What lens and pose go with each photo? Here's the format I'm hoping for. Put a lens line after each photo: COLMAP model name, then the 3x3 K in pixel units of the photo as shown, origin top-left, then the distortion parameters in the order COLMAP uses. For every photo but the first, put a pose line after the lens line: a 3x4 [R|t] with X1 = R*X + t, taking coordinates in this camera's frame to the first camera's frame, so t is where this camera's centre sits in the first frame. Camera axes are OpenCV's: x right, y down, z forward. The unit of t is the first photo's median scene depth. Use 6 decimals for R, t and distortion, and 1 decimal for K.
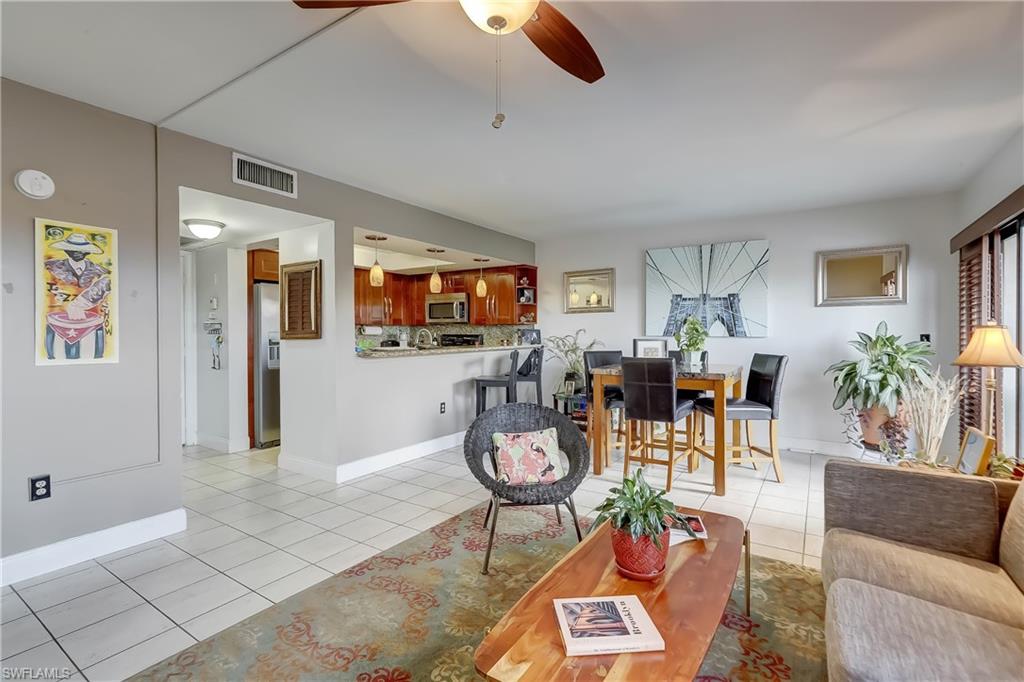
lens RADIAL K [[464.0, 0, 516.6], [0, 464.0, 338.6], [0, 0, 1]] dist [-0.004491, 0.003222]
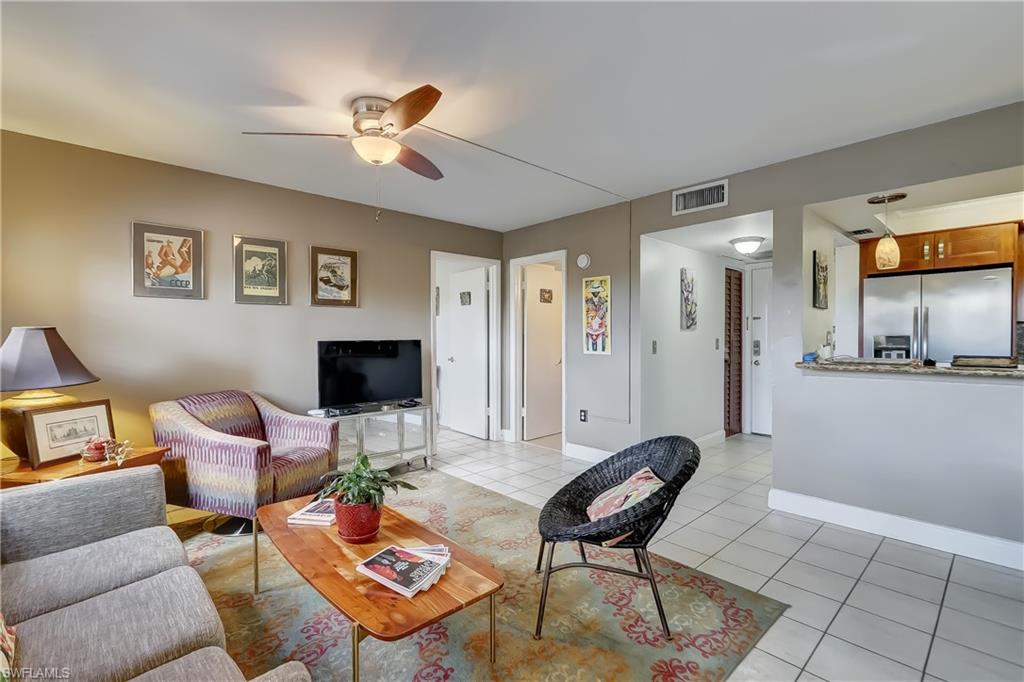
lens RADIAL K [[464.0, 0, 513.8], [0, 464.0, 343.2], [0, 0, 1]] dist [-0.004491, 0.003222]
pose [[-0.246089, 0.017197, -0.969095, 0.543390], [-0.008947, 0.999760, 0.020014, -0.012674], [0.969206, 0.013595, -0.245876, 0.685887]]
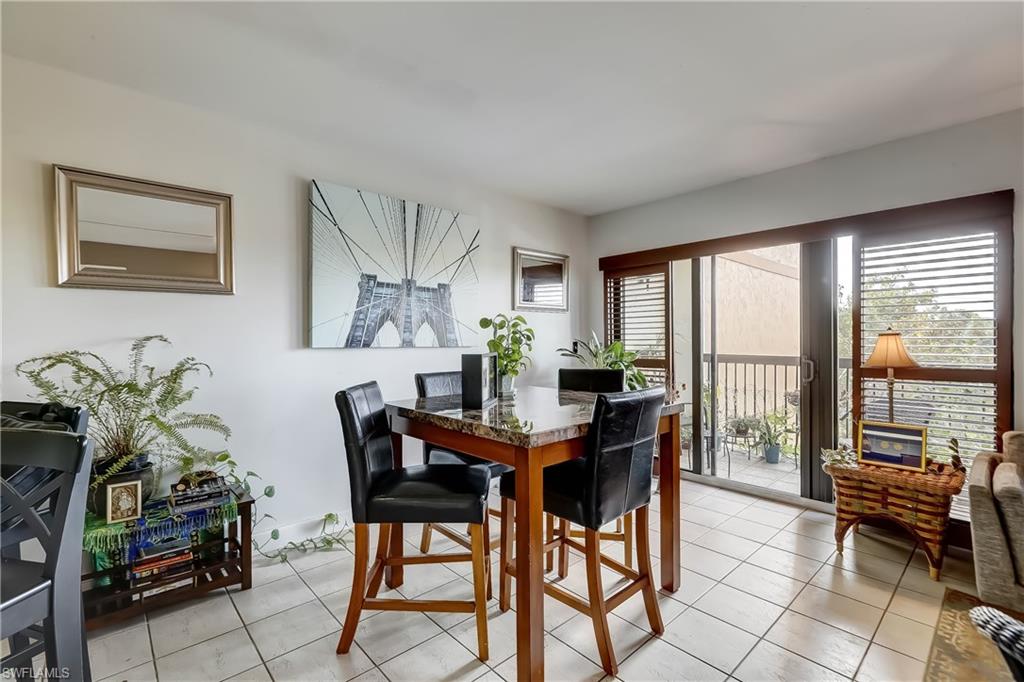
lens RADIAL K [[462.0, 0, 517.7], [0, 462.0, 342.9], [0, 0, 1]] dist [-0.001521, 0.001434]
pose [[0.247839, -0.006442, 0.968780, -0.210327], [0.016571, 0.999860, 0.002410, -0.012090], [-0.968660, 0.015456, 0.247911, 0.900711]]
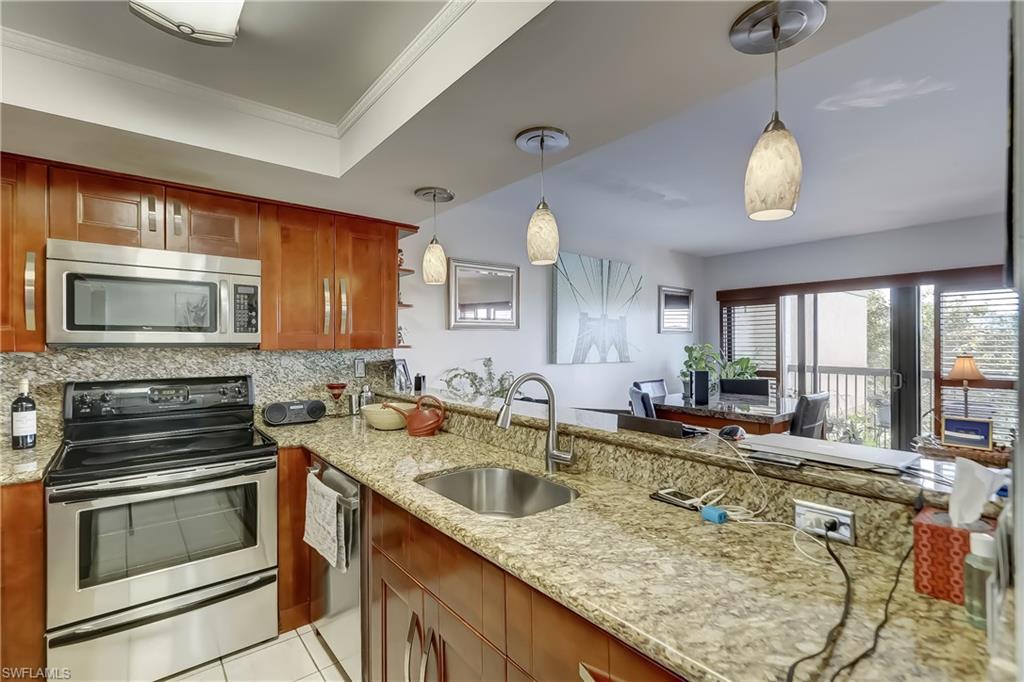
lens RADIAL K [[464.0, 0, 519.3], [0, 464.0, 342.8], [0, 0, 1]] dist [-0.004491, 0.003222]
pose [[0.295560, 0.003359, 0.955318, -0.625549], [0.014942, 0.999855, -0.008138, -0.048105], [-0.955207, 0.016679, 0.295467, 1.144084]]
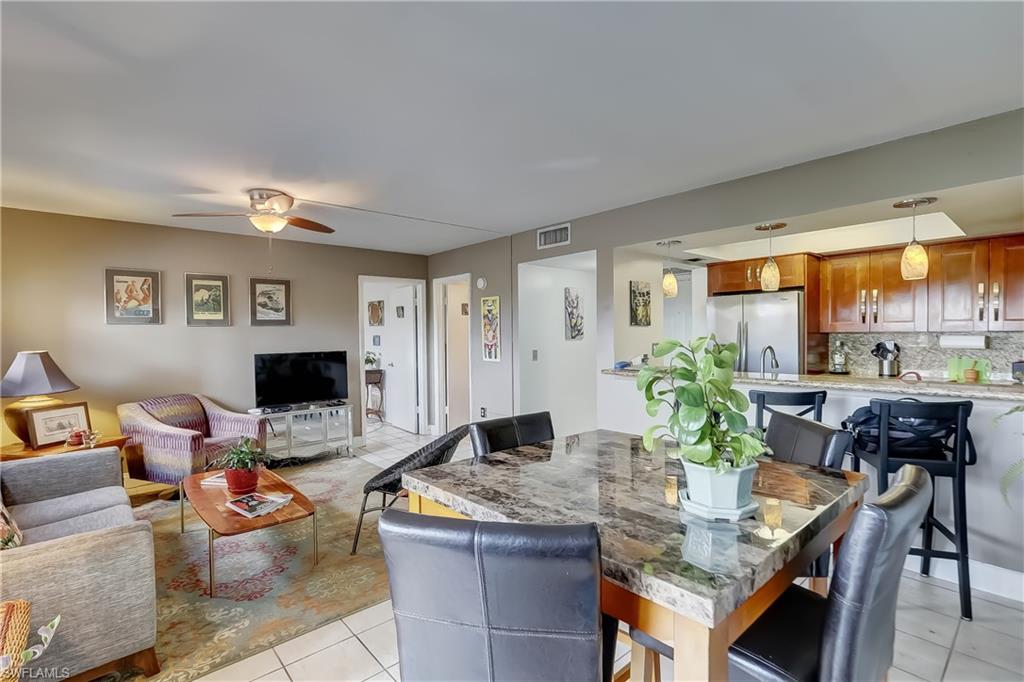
lens RADIAL K [[483.1, 0, 511.8], [0, 483.1, 343.4], [0, 0, 1]] dist [0.002159, 0.001582]
pose [[-0.275414, 0.027080, -0.960944, 0.735303], [0.002583, 0.999620, 0.027430, -0.054571], [0.961322, 0.005072, -0.275379, 1.040930]]
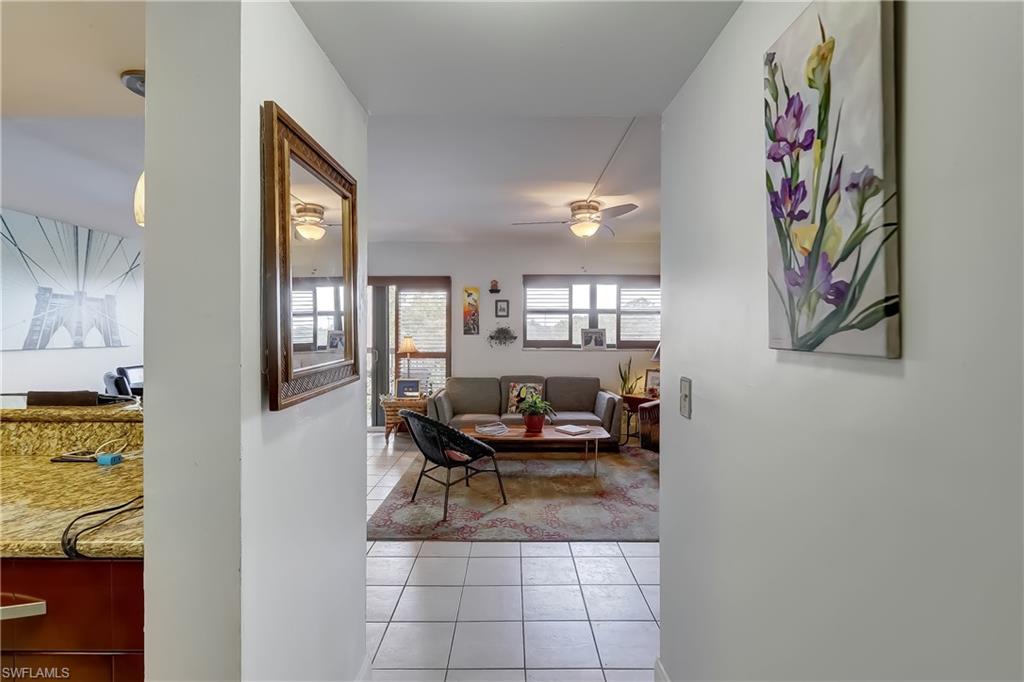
lens RADIAL K [[464.0, 0, 510.3], [0, 464.0, 329.9], [0, 0, 1]] dist [-0.004491, 0.003222]
pose [[-0.538154, -0.000821, 0.842846, -0.786007], [0.008328, 0.999946, 0.006291, -0.041534], [-0.842805, 0.010405, -0.538118, 1.043431]]
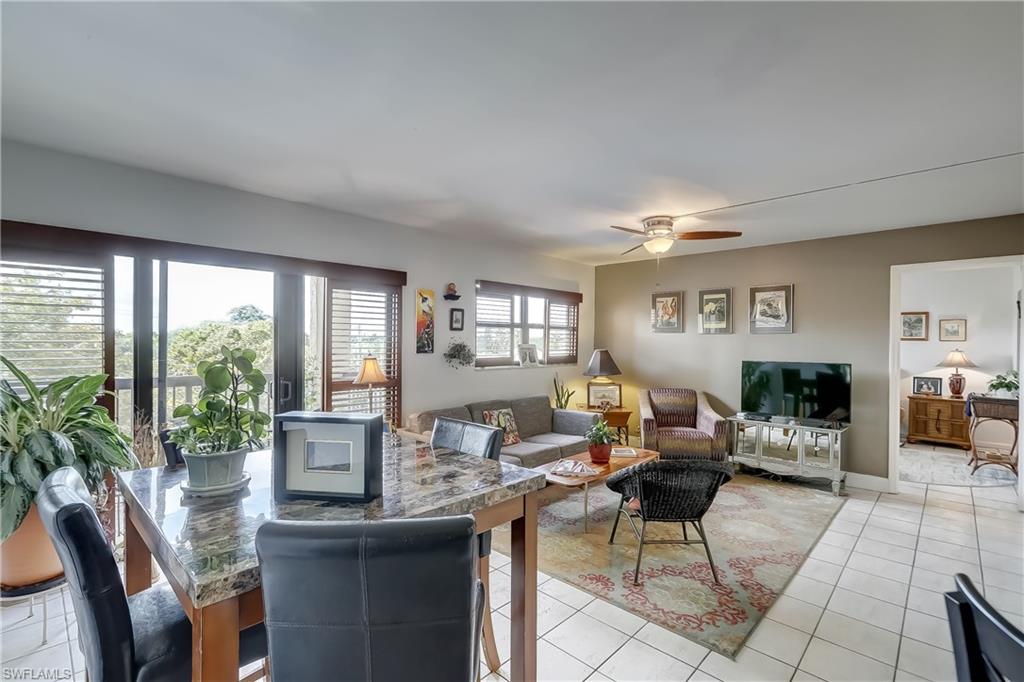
lens RADIAL K [[464.0, 0, 512.4], [0, 464.0, 341.8], [0, 0, 1]] dist [-0.004491, 0.003222]
pose [[-0.982955, -0.005136, 0.183774, 0.110283], [-0.002627, 0.999900, 0.013891, -0.060700], [-0.183827, 0.013171, -0.982870, 1.399975]]
